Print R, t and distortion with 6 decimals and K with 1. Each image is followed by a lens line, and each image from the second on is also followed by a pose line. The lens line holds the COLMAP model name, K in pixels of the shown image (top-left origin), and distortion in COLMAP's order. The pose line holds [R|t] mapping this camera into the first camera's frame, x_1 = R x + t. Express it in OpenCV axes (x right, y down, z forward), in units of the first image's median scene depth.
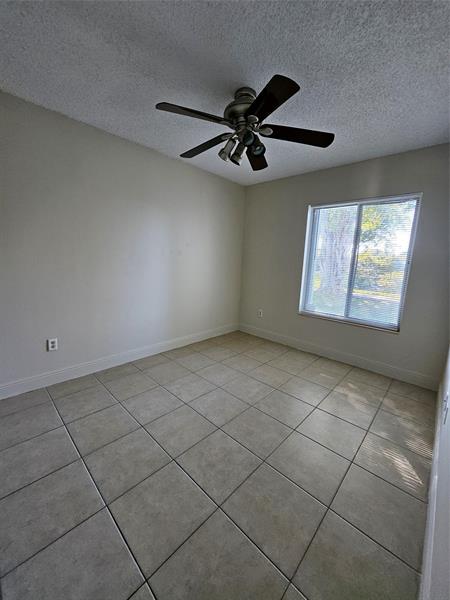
lens RADIAL K [[235.6, 0, 222.5], [0, 235.6, 296.9], [0, 0, 1]] dist [-0.001832, -0.003087]
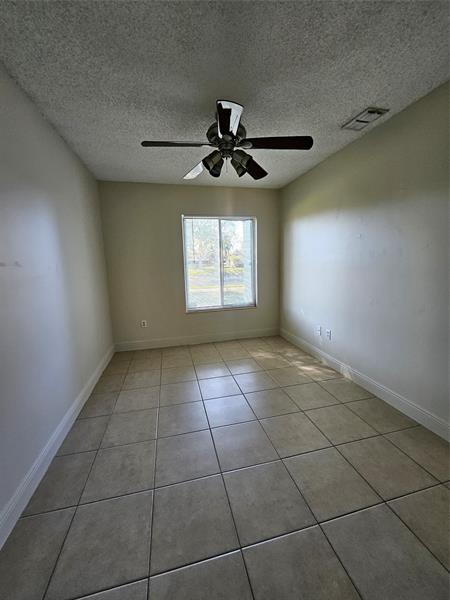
lens RADIAL K [[235.6, 0, 222.5], [0, 235.6, 296.9], [0, 0, 1]] dist [-0.001832, -0.003087]
pose [[0.541072, -0.180787, 0.821314, -0.578149], [0.187207, 0.978008, 0.091949, -0.086602], [-0.819875, 0.104004, 0.563018, 0.292510]]
